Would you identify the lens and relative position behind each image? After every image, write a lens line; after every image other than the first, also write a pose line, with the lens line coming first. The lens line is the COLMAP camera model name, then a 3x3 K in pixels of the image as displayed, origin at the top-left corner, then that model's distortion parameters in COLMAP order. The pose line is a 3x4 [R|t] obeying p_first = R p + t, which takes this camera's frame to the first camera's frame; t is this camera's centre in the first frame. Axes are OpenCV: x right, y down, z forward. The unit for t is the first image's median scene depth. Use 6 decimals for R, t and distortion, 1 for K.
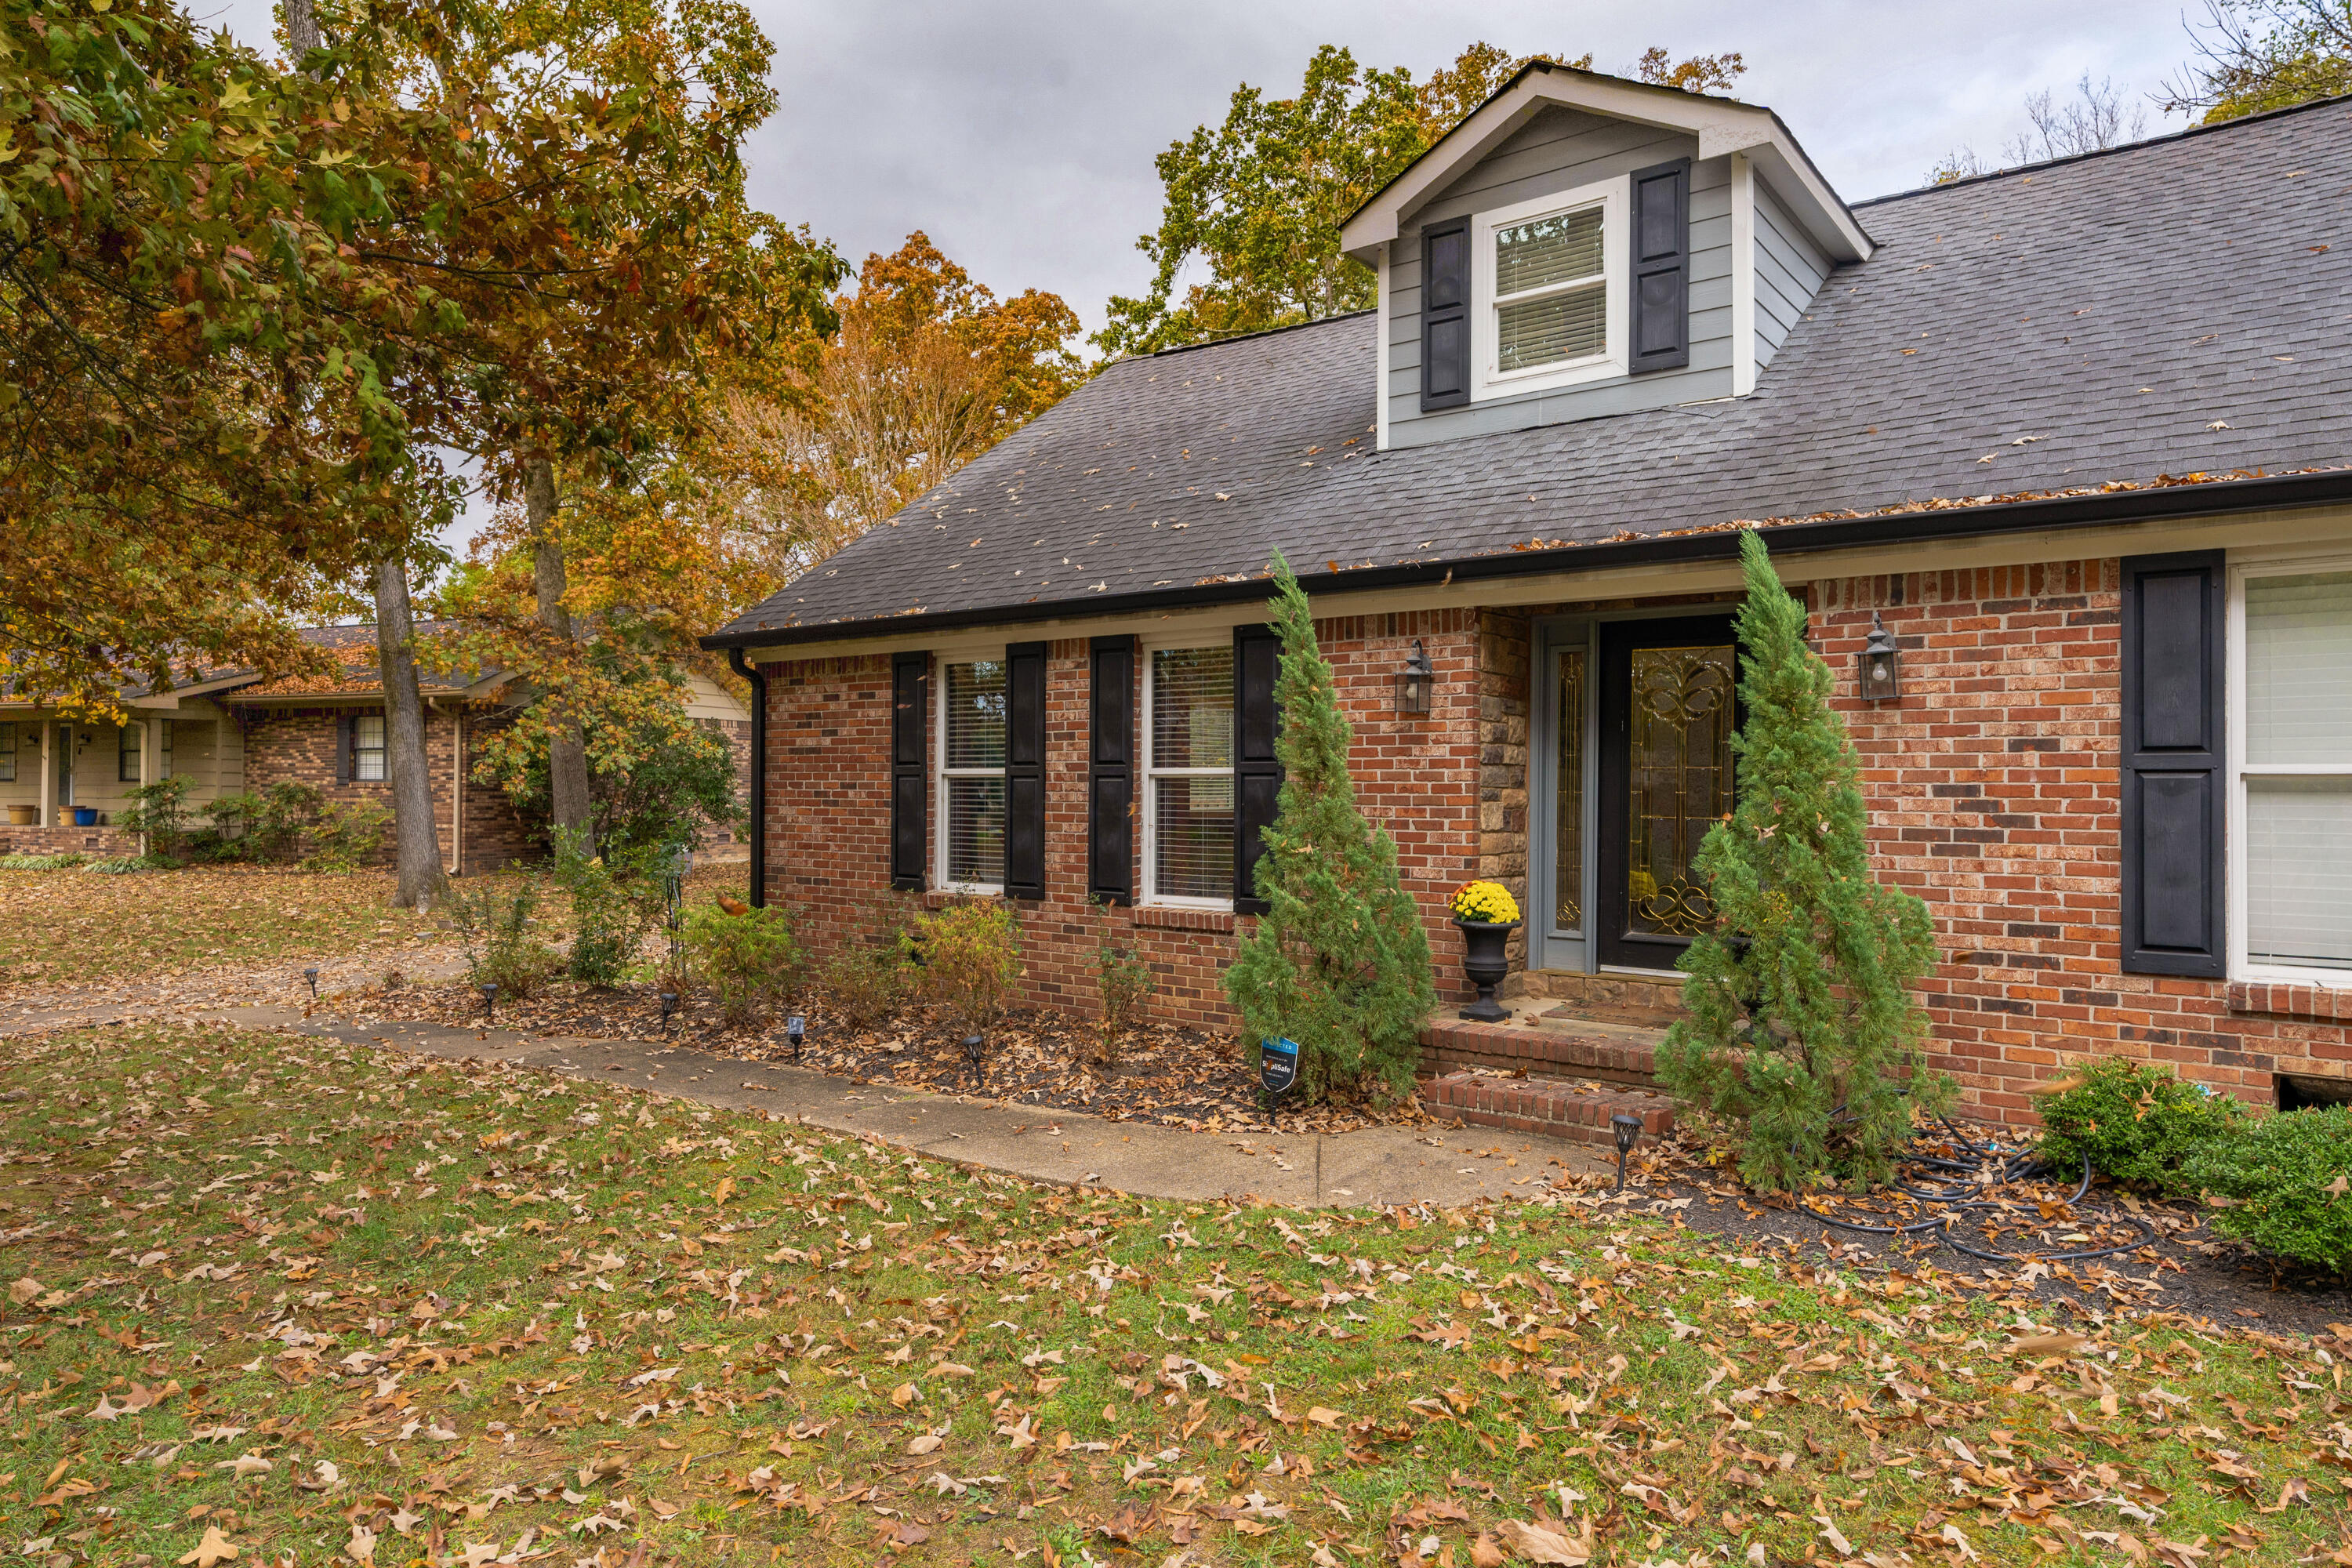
lens RADIAL K [[1470.9, 0, 1175.4], [0, 1470.9, 781.5], [0, 0, 1]] dist [-0.007292, 0.002304]
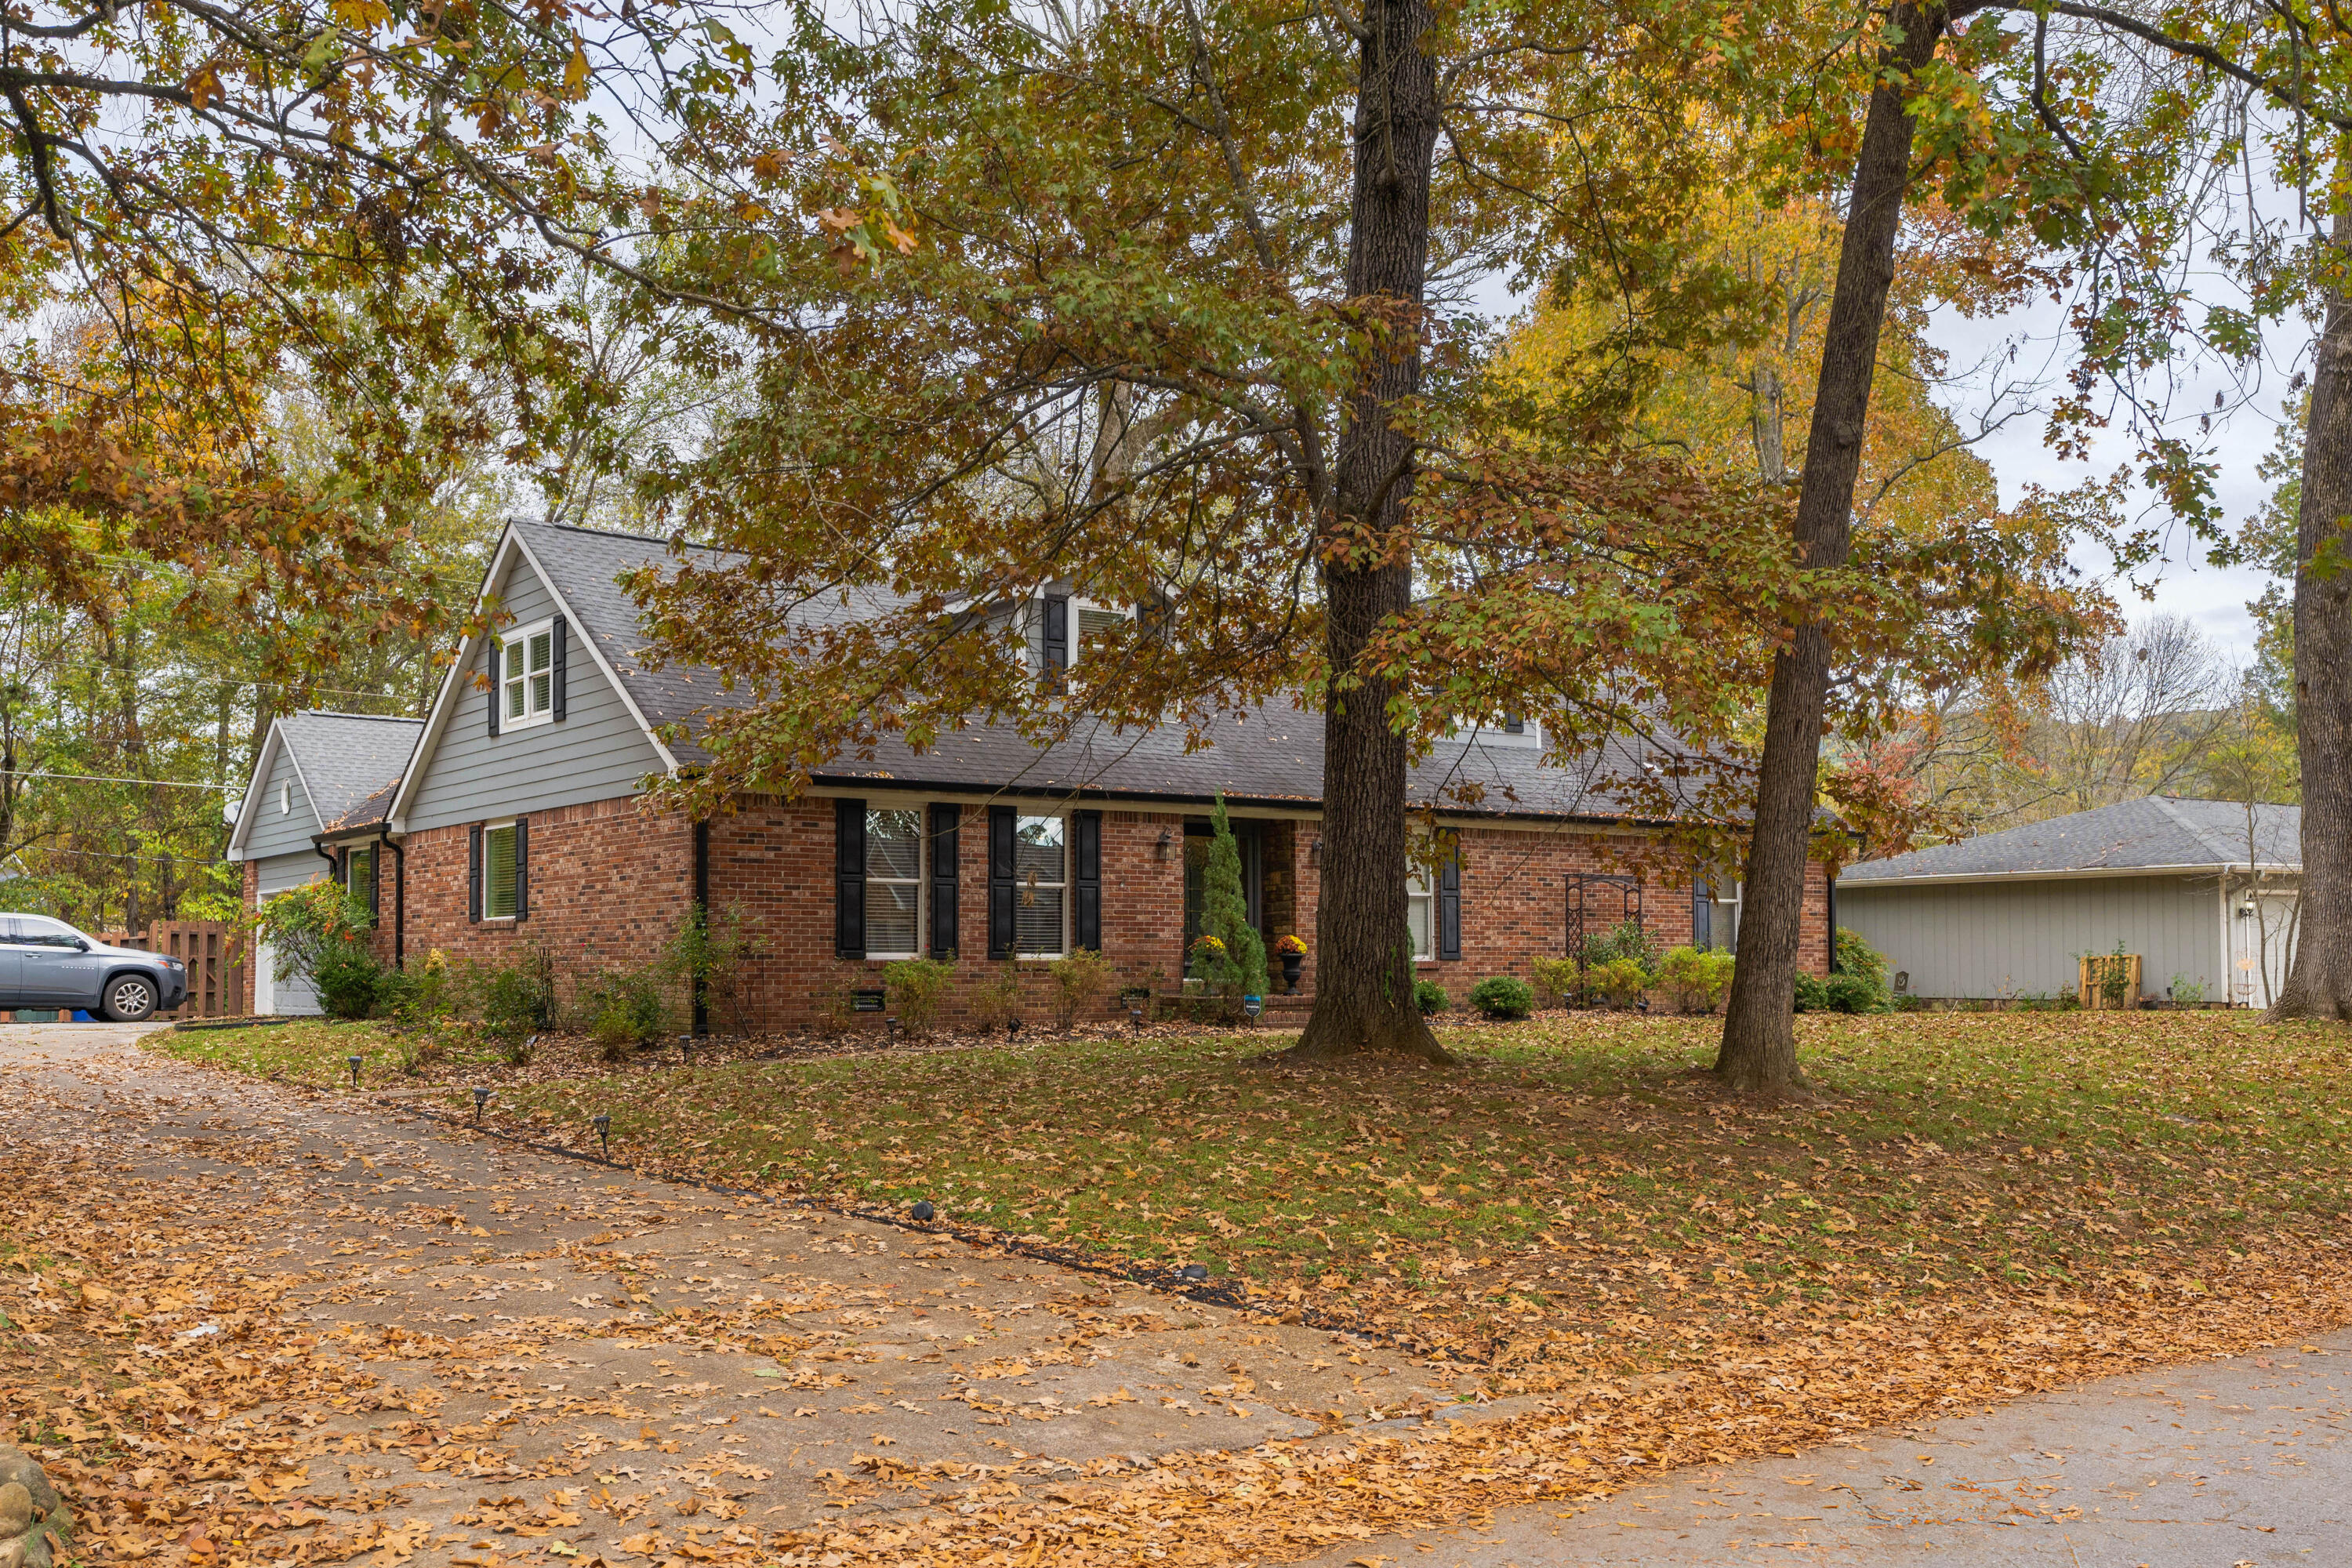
lens RADIAL K [[2132.2, 0, 1178.0], [0, 2132.2, 786.9], [0, 0, 1]] dist [-0.000815, -0.000221]
pose [[0.286888, 0.072087, 0.955248, -2.641587], [-0.003964, 0.997245, -0.074066, 0.072300], [-0.957956, 0.017462, 0.286384, 0.080807]]
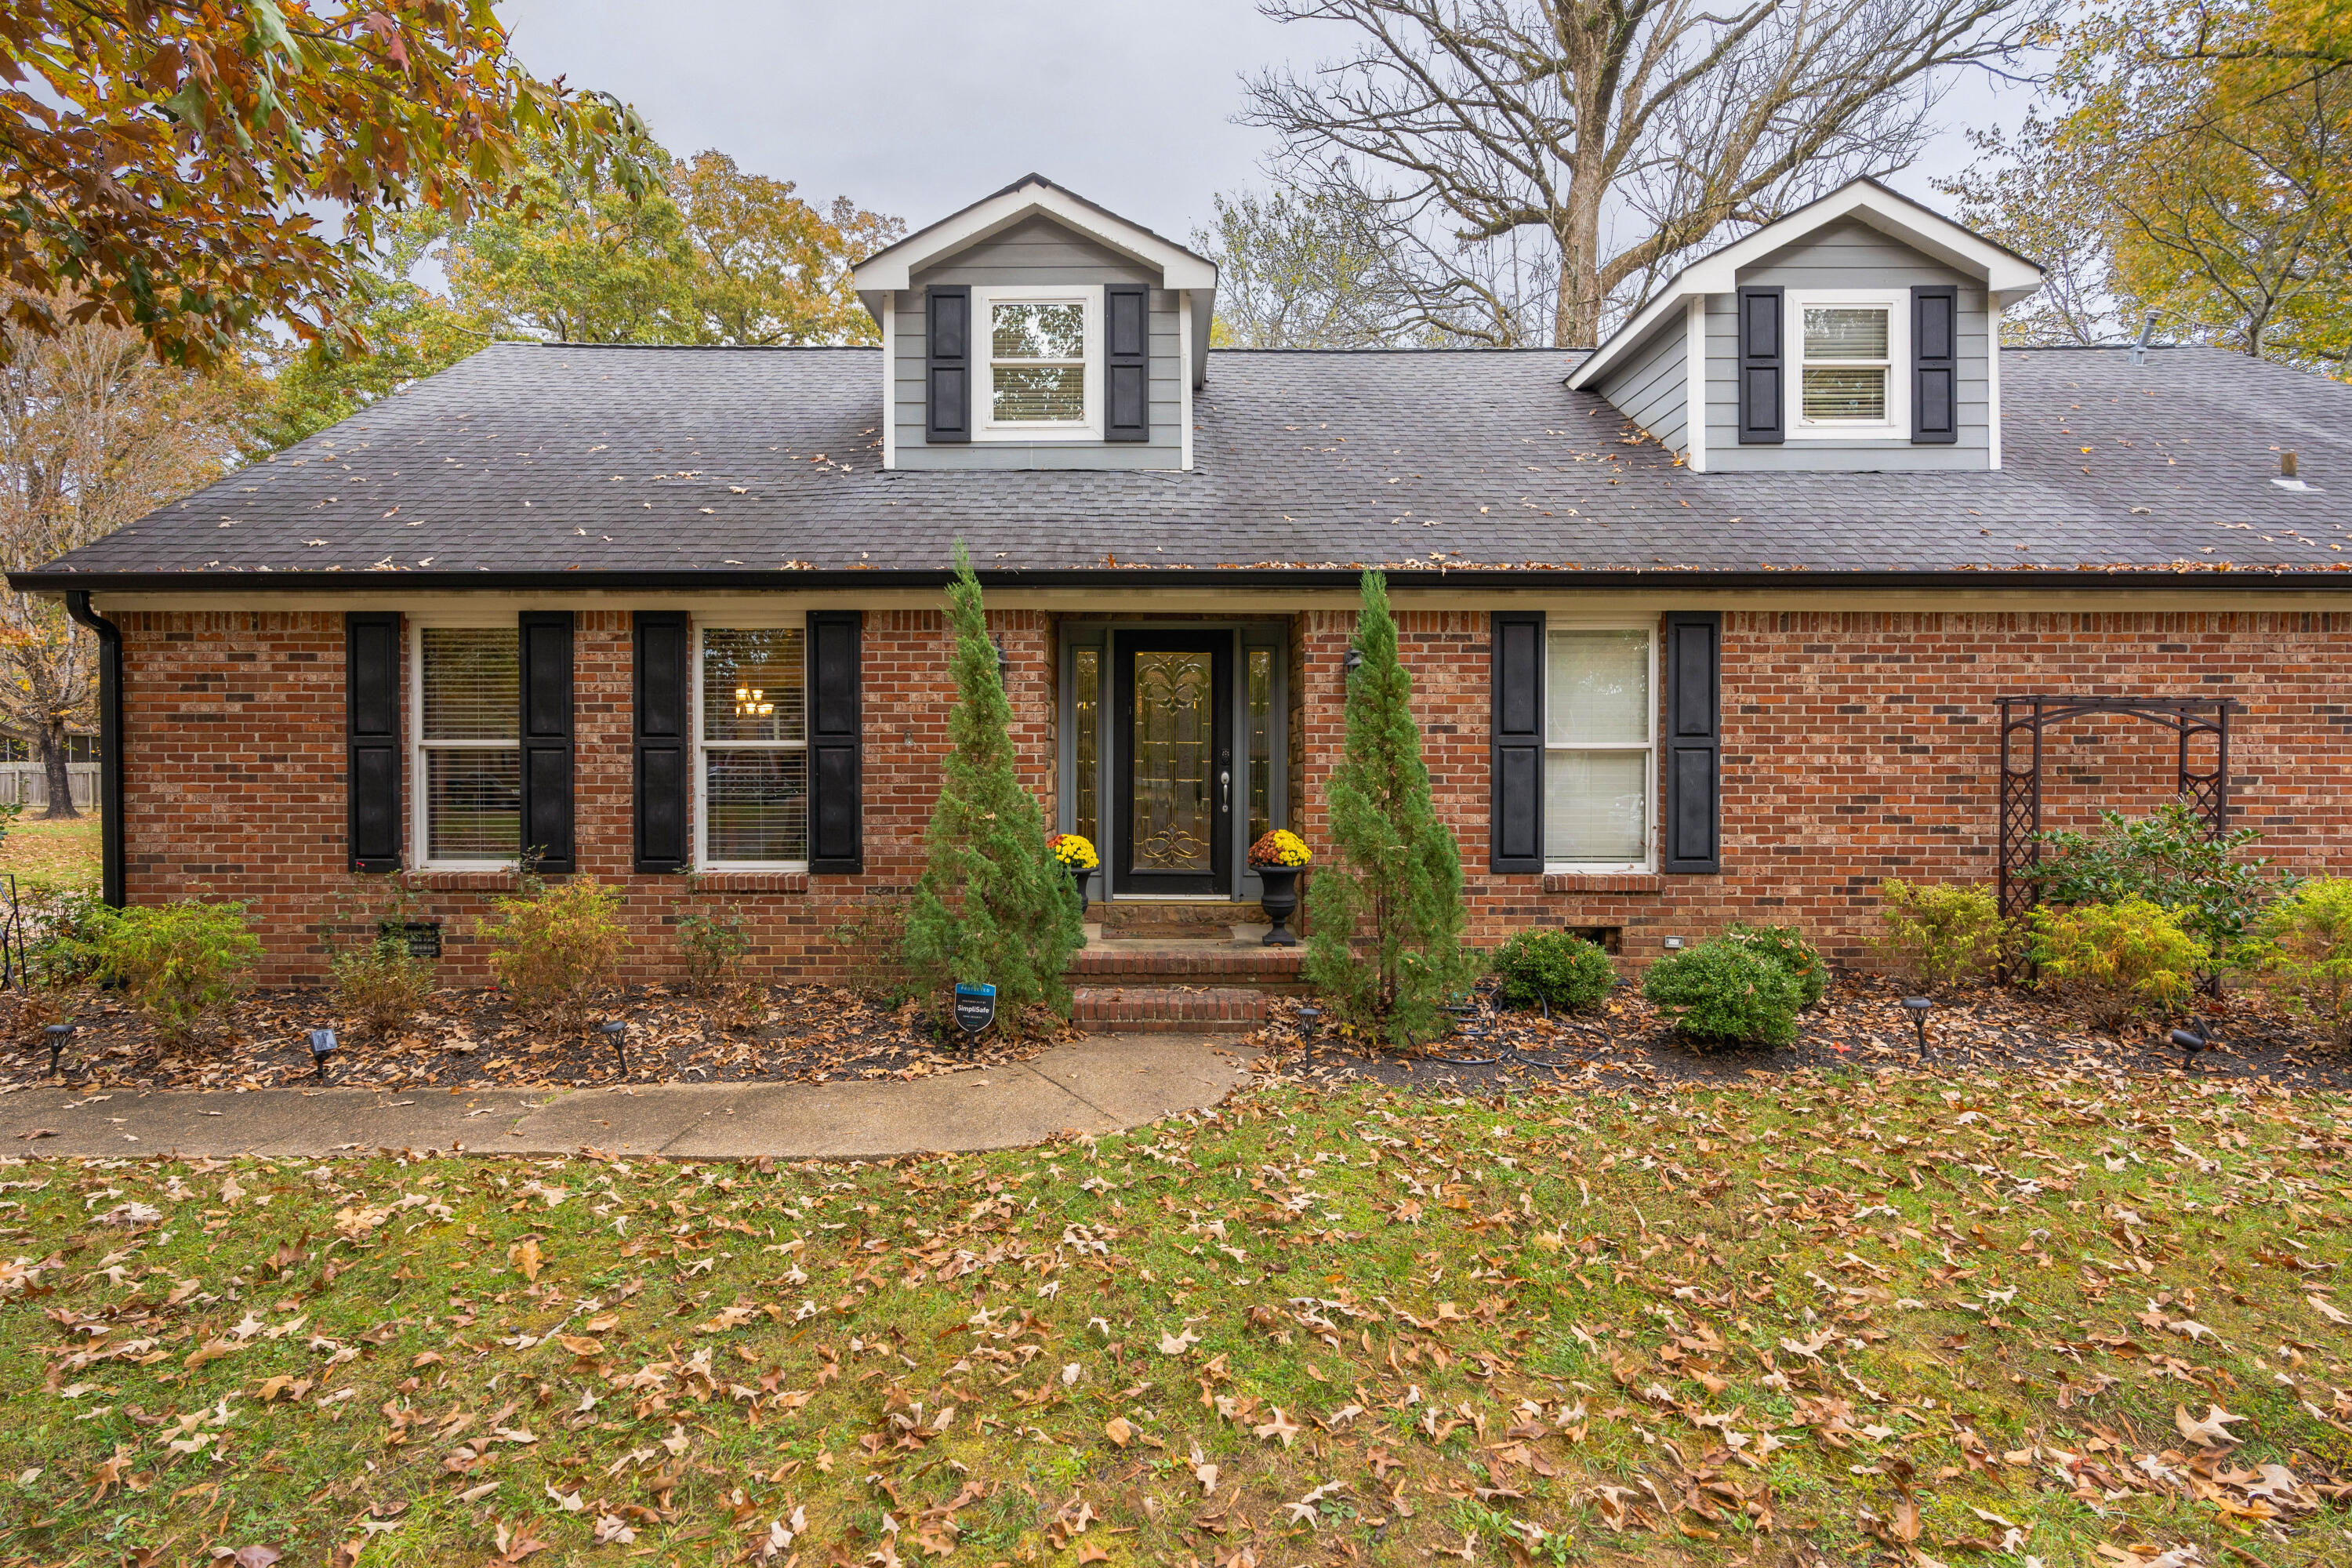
lens RADIAL K [[1091.7, 0, 1162.7], [0, 1091.7, 773.9], [0, 0, 1]] dist [-0.013157, 0.002456]
pose [[0.790503, -0.013177, 0.612317, -0.254208], [0.000439, 0.999780, 0.020948, -0.001517], [-0.612458, -0.016290, 0.790335, 0.205102]]
